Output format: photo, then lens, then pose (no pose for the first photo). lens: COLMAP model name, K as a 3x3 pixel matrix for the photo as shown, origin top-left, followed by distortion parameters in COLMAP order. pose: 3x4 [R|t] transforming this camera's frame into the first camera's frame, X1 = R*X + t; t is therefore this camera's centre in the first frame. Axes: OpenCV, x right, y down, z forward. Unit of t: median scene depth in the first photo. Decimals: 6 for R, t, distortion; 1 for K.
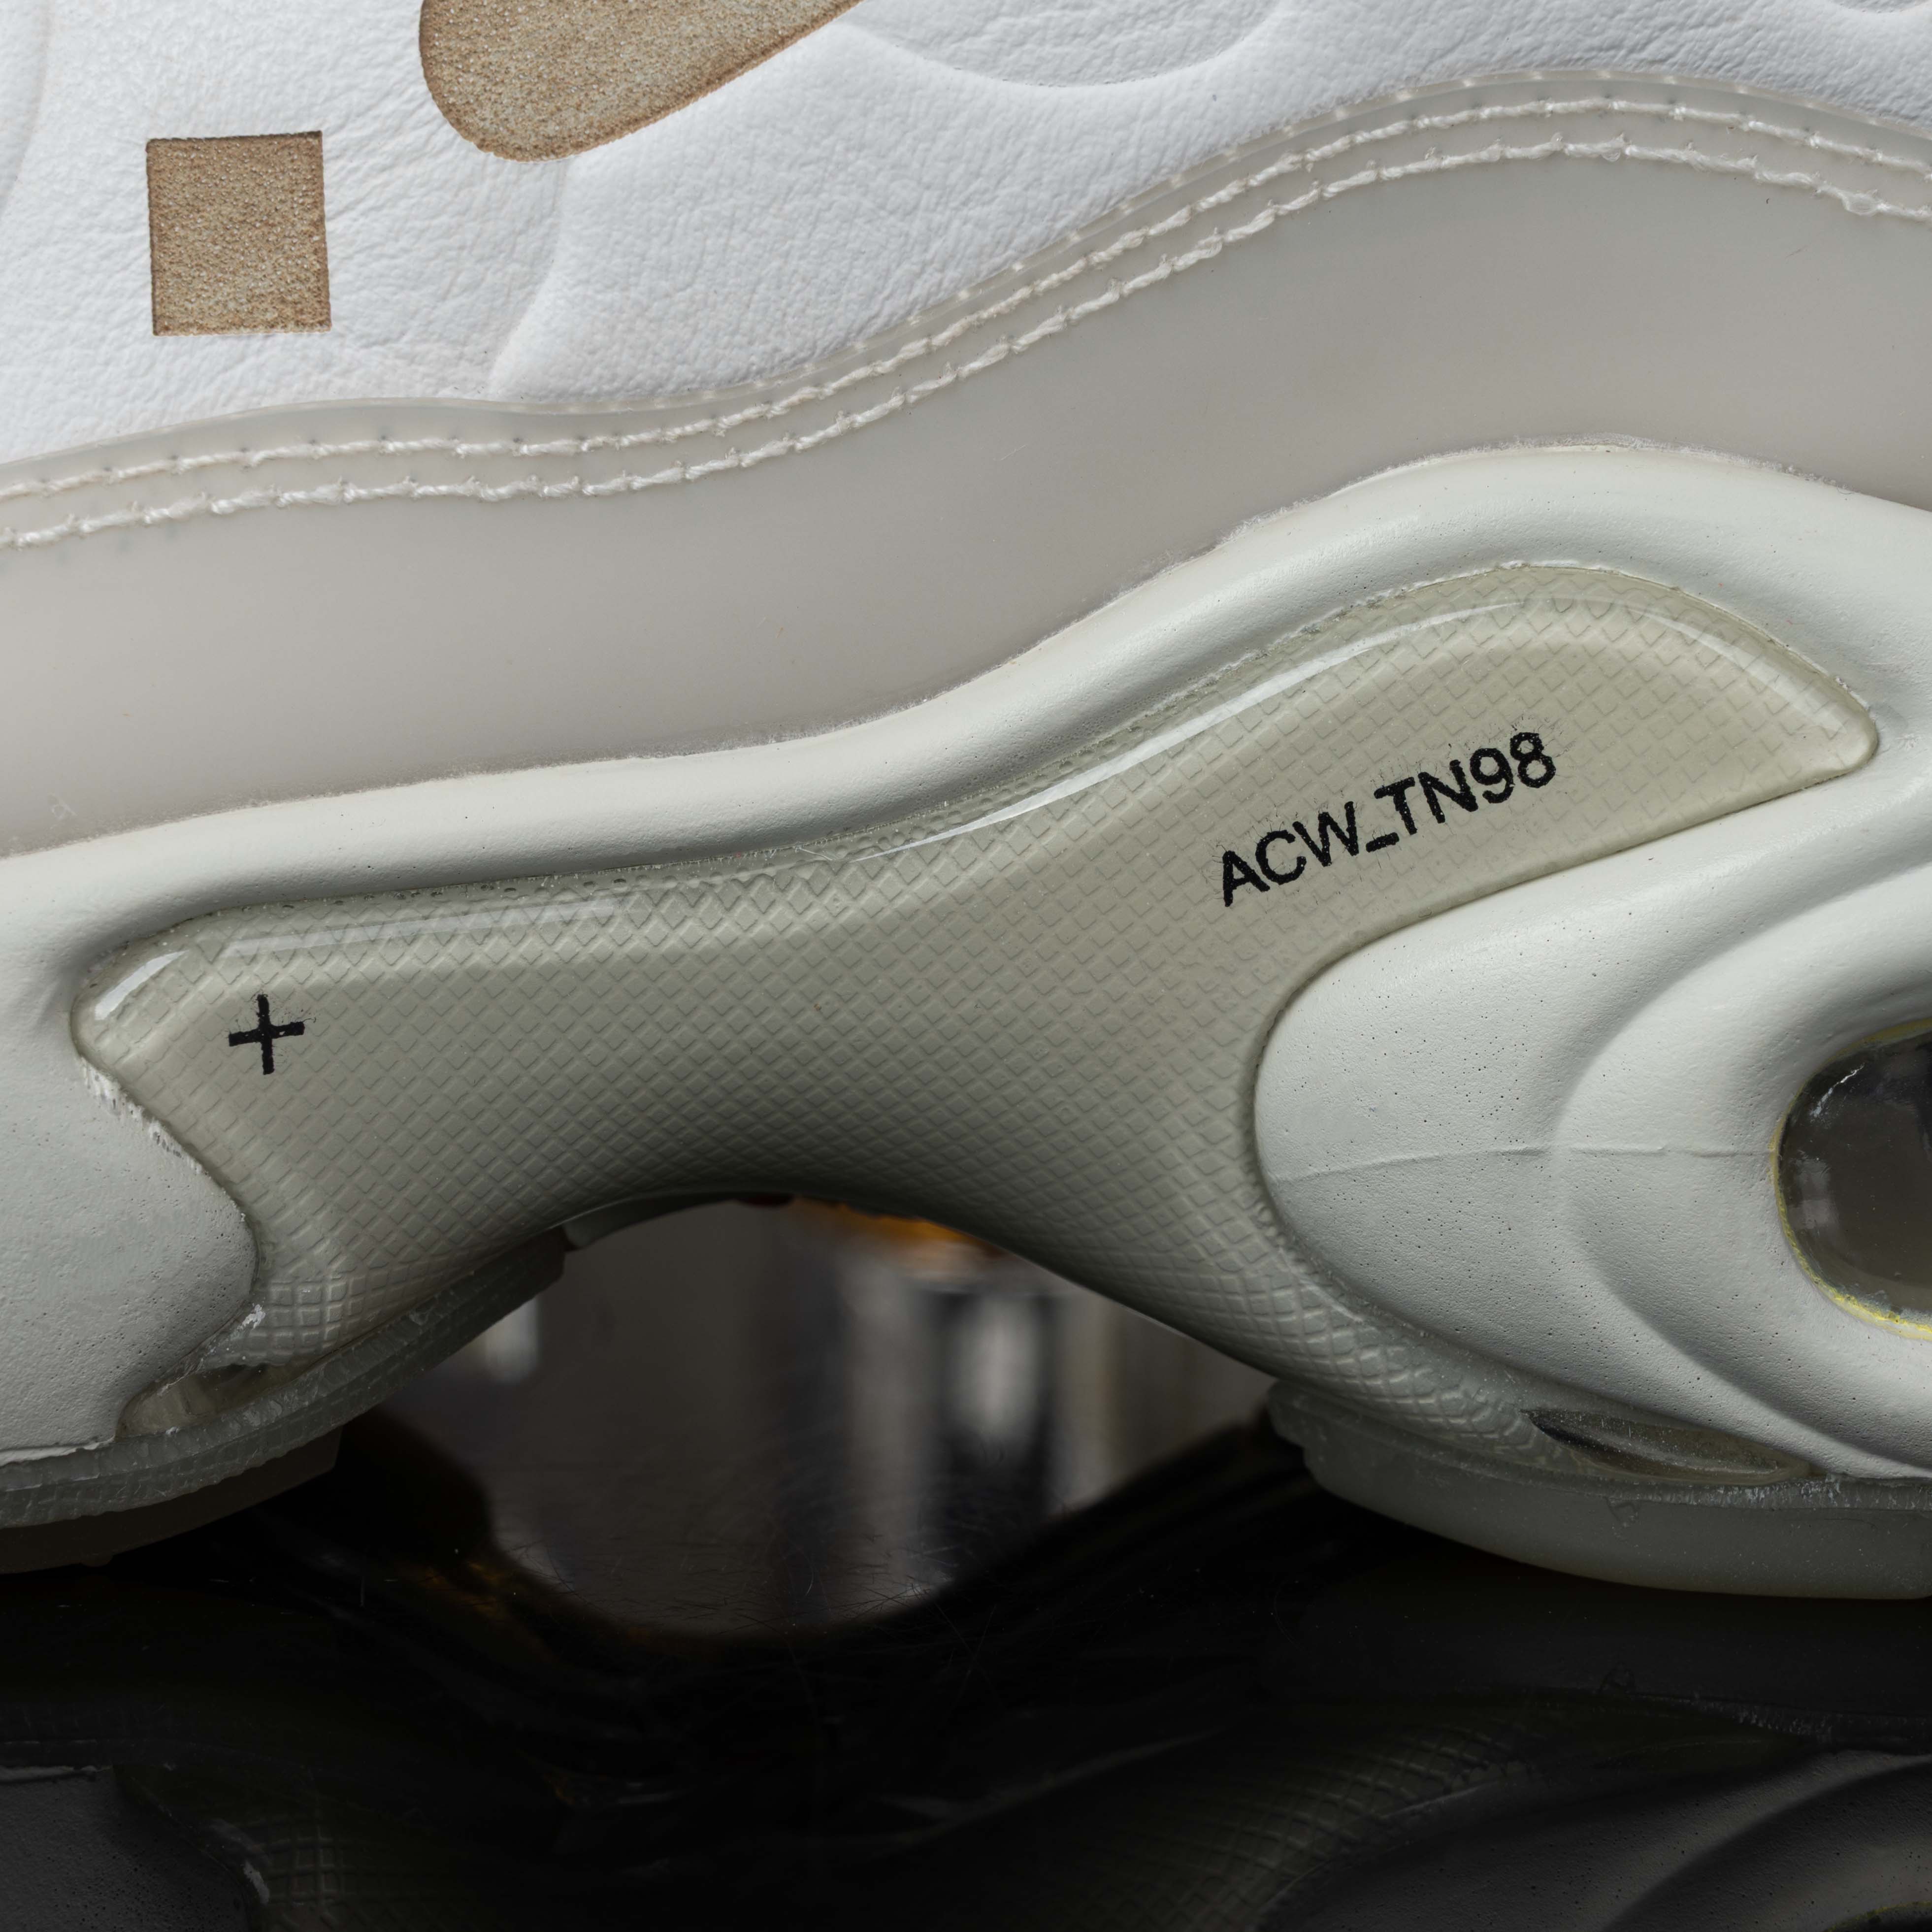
lens RADIAL K [[5993.0, 0, 970.1], [0, 5993.0, 970.8], [0, 0, 1]] dist [0.043010, 0.000000]
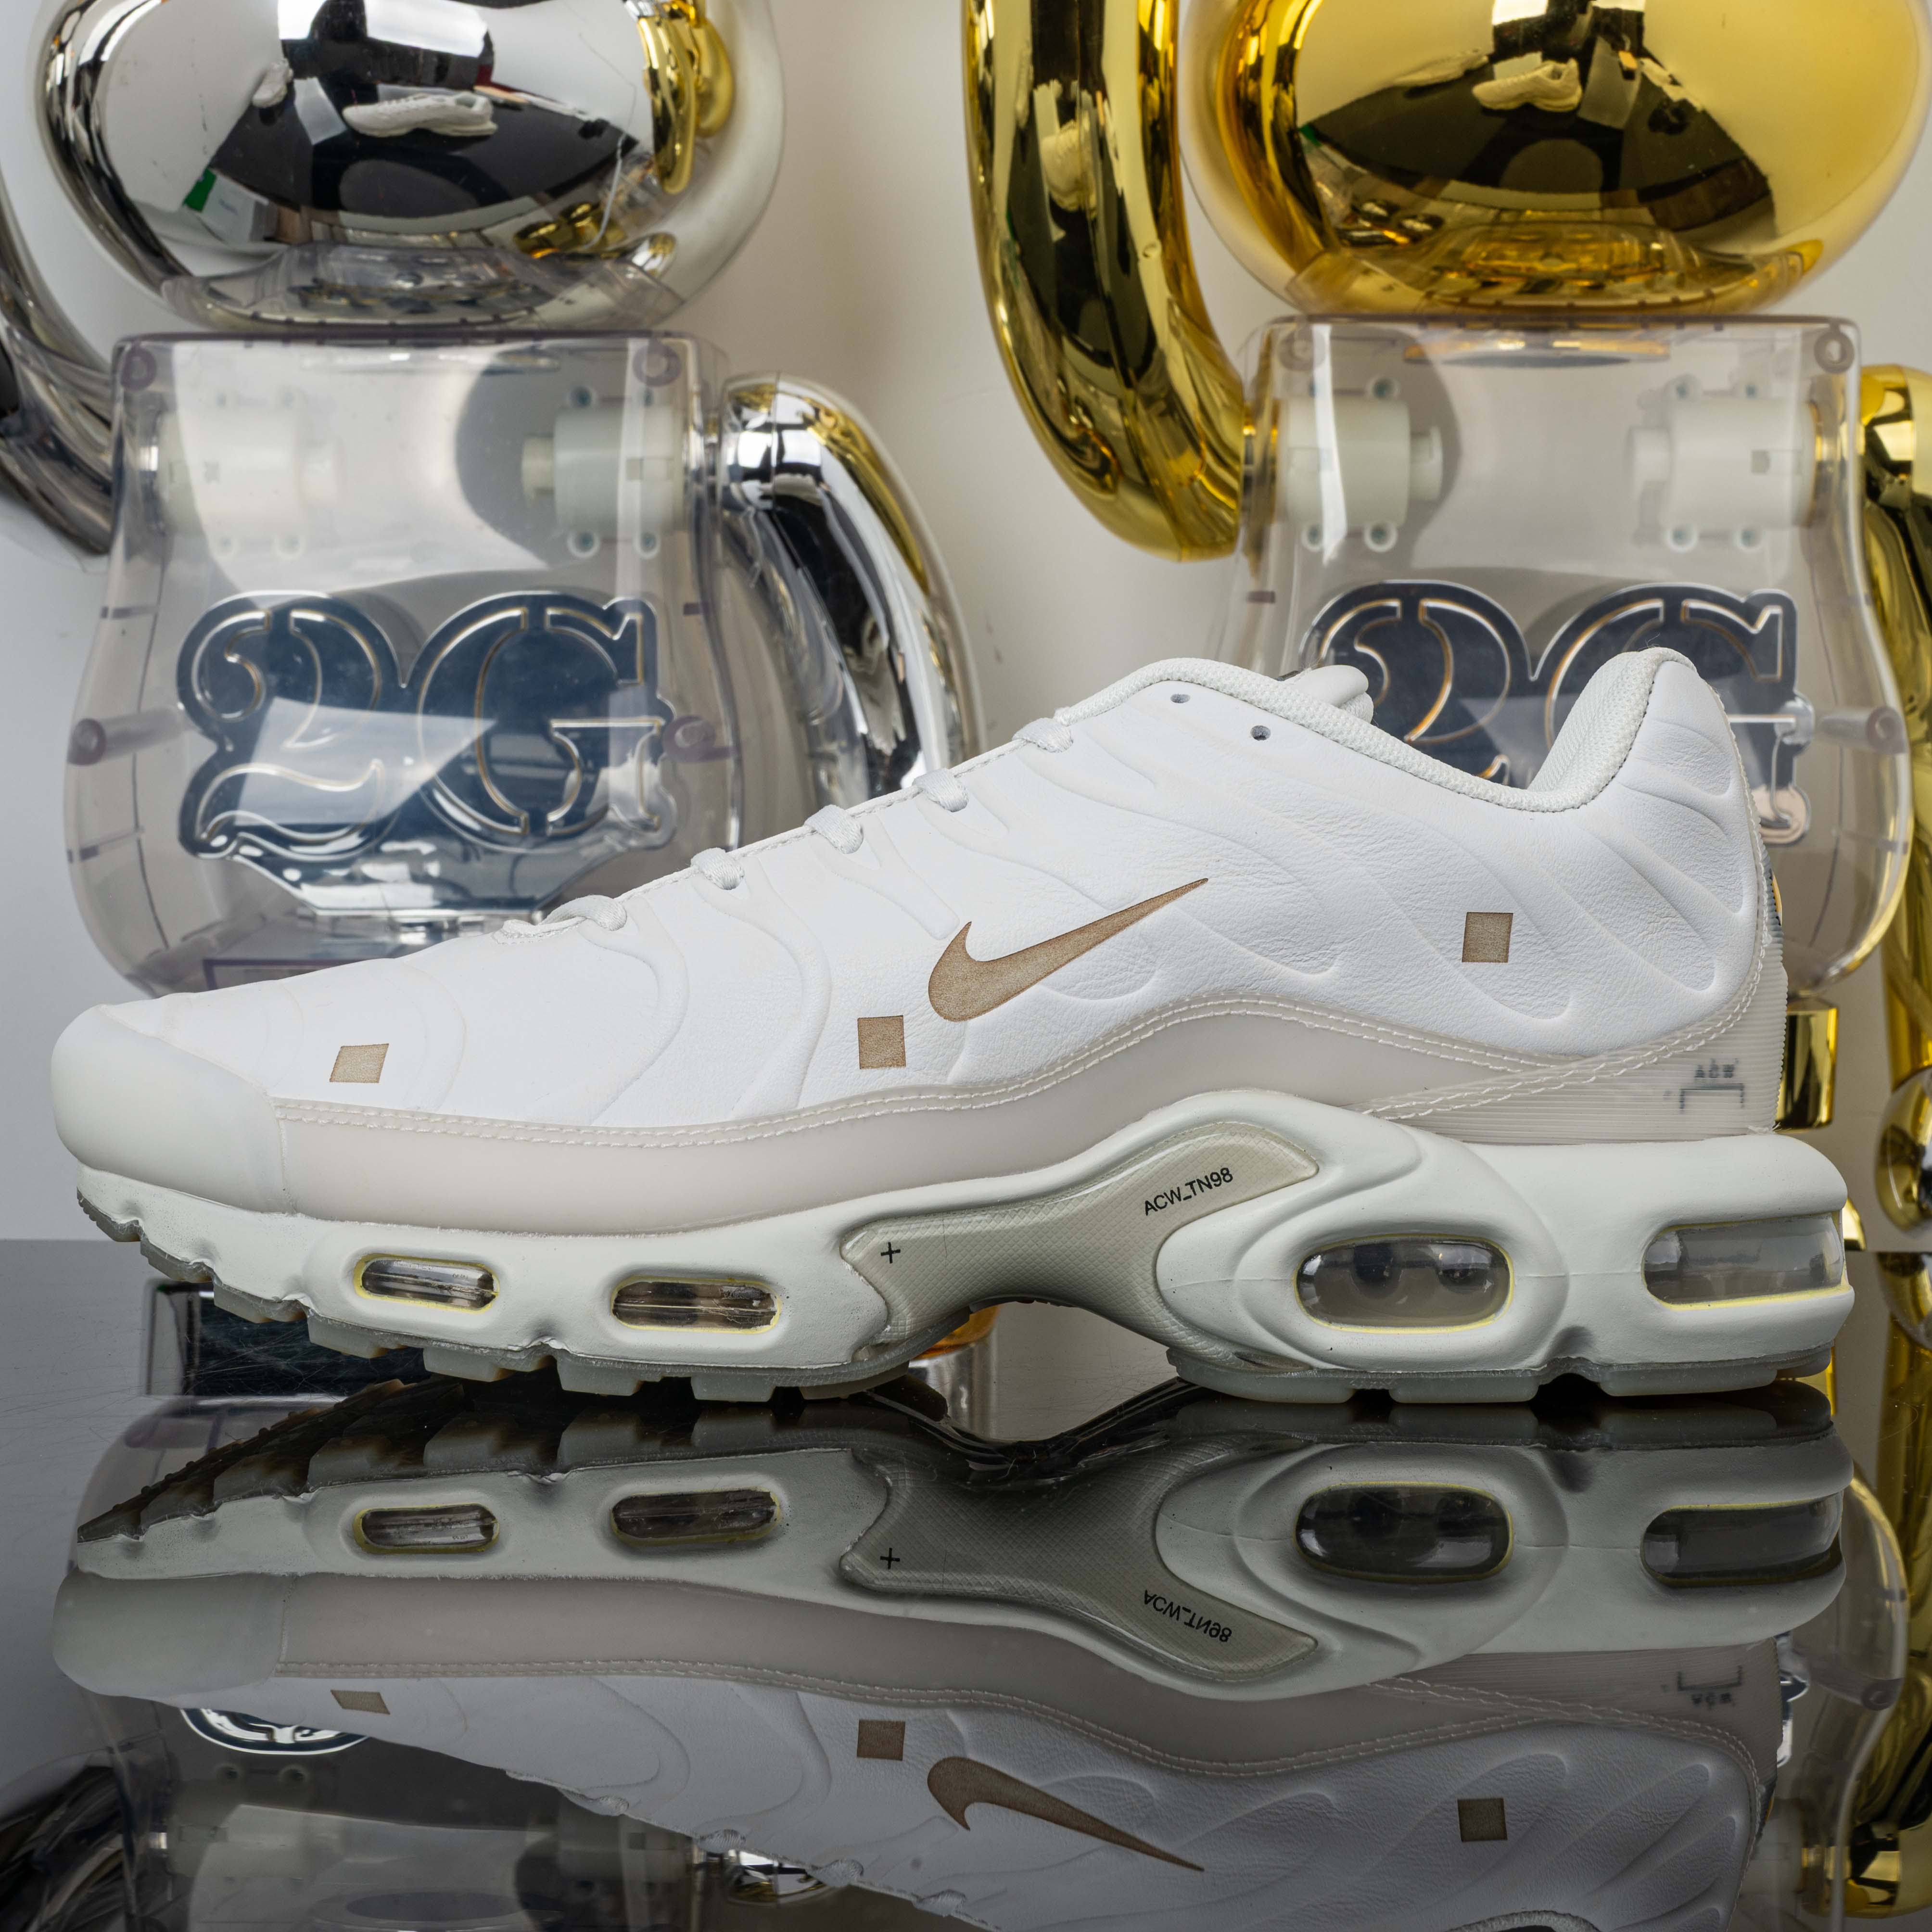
lens RADIAL K [[3497.3, 0, 950.5], [0, 3497.3, 975.0], [0, 0, 1]] dist [-0.024983, 0.000000]
pose [[0.997211, -0.019045, -0.072164, 0.083097], [0.012265, 0.995566, -0.093260, 0.042577], [0.073620, 0.092115, 0.993023, -1.207529]]
